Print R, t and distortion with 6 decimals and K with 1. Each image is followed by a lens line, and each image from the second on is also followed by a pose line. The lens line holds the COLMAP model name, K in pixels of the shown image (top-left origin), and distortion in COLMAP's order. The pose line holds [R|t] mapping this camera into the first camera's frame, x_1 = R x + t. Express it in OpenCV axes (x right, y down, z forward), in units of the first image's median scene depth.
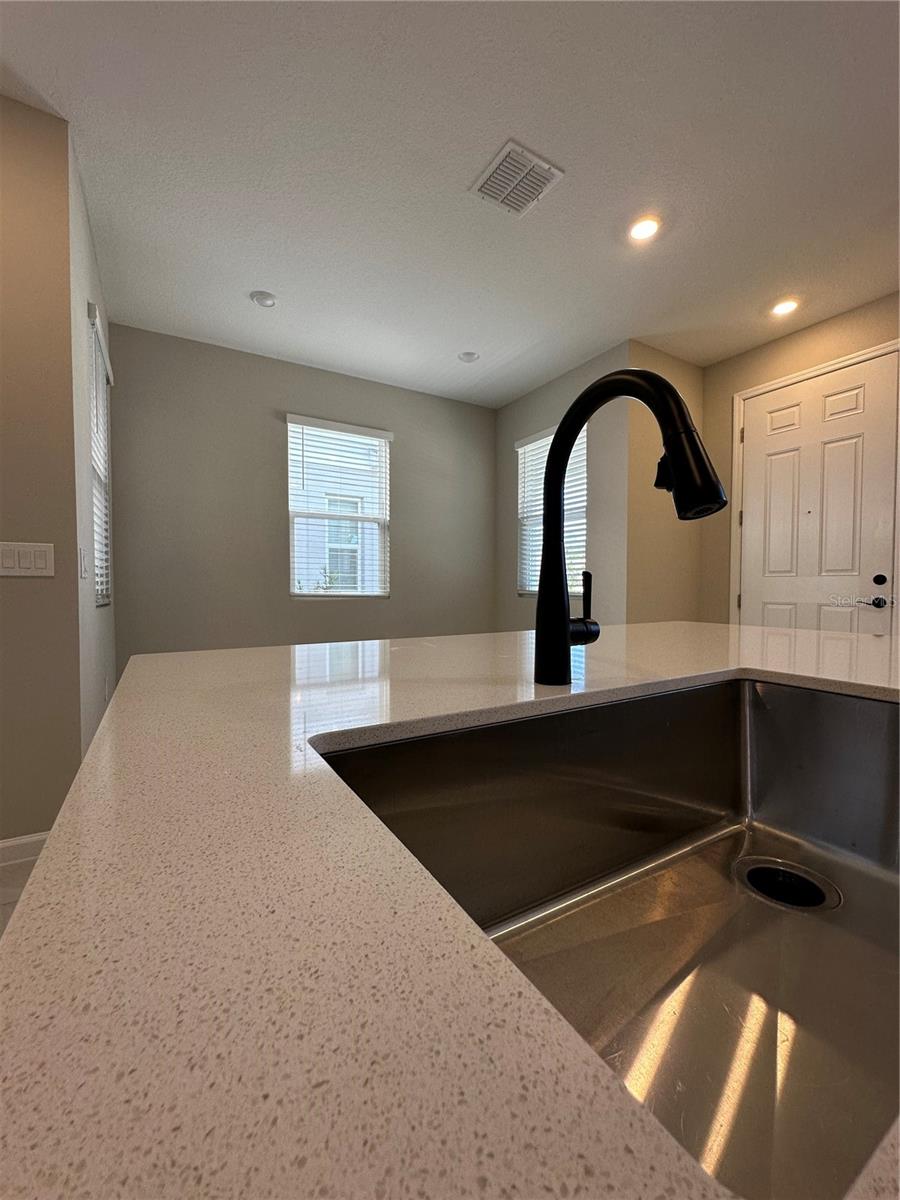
lens RADIAL K [[479.1, 0, 447.6], [0, 479.1, 601.3], [0, 0, 1]] dist [-0.003988, 0.001419]
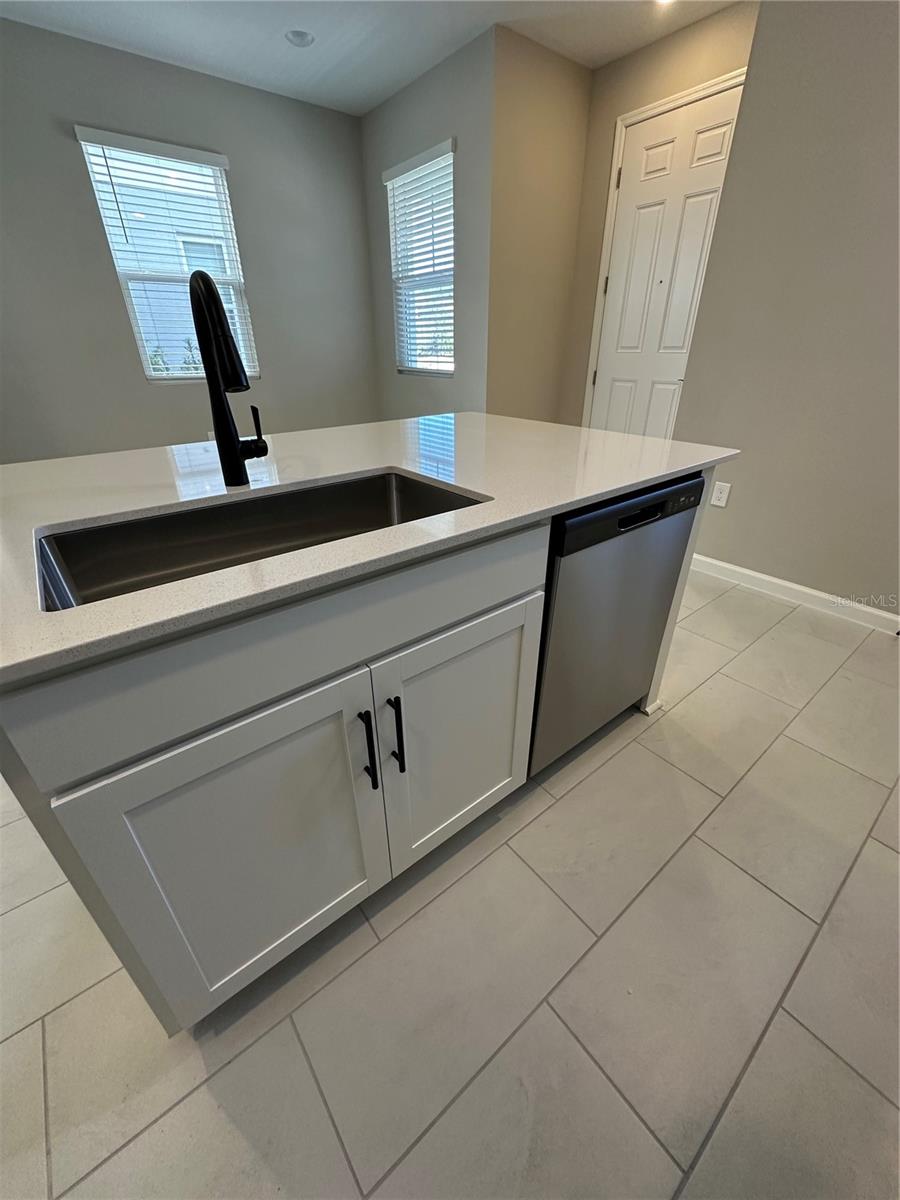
lens RADIAL K [[479.1, 0, 446.2], [0, 479.1, 599.1], [0, 0, 1]] dist [-0.003988, 0.001419]
pose [[0.990909, -0.071405, 0.114017, 0.121593], [0.014000, 0.897648, 0.440491, -0.030308], [-0.133800, -0.434890, 0.890488, -0.115788]]
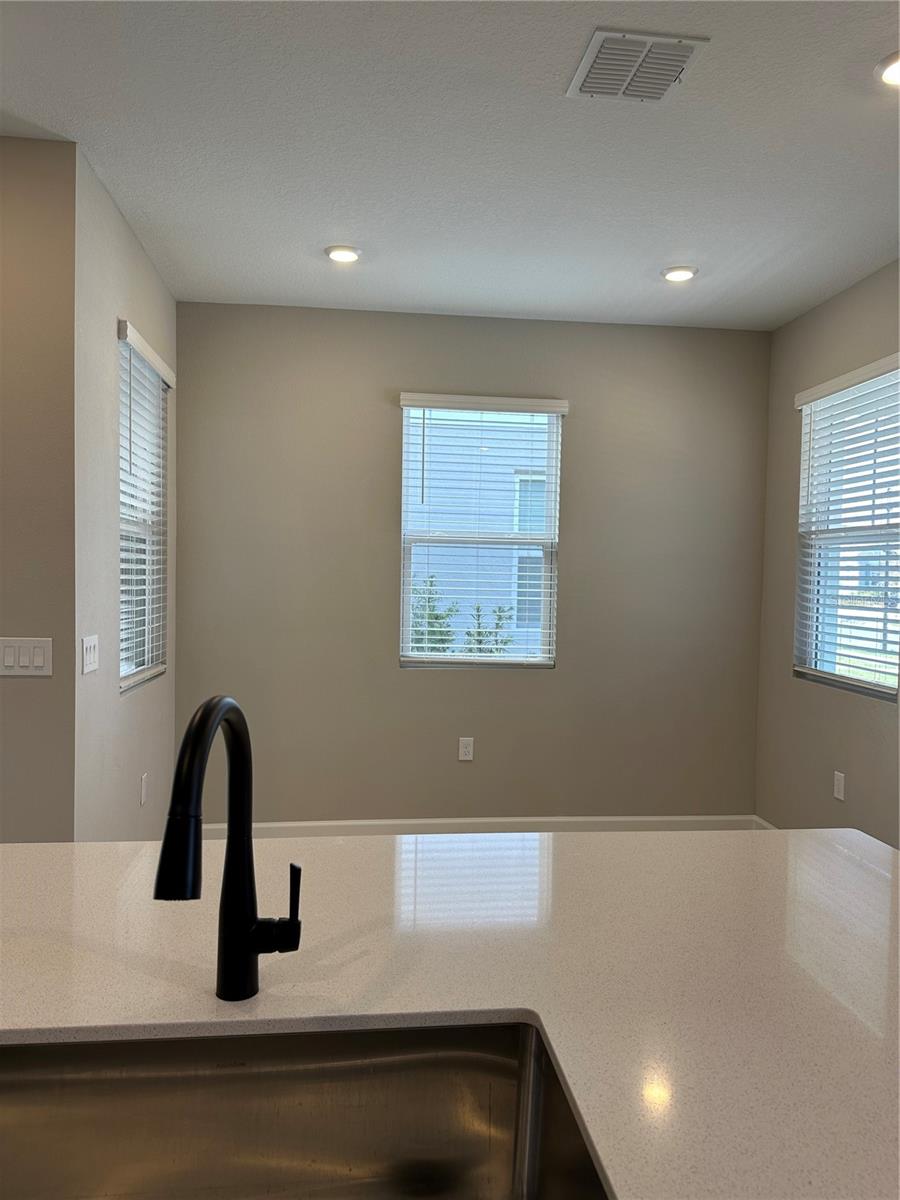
lens RADIAL K [[835.9, 0, 446.9], [0, 835.9, 607.8], [0, 0, 1]] dist [0.070442, -0.065557]
pose [[0.913688, 0.031990, -0.405156, 0.209192], [-0.031816, 0.999468, 0.007165, -0.099827], [0.405169, 0.006344, 0.914220, -0.049519]]
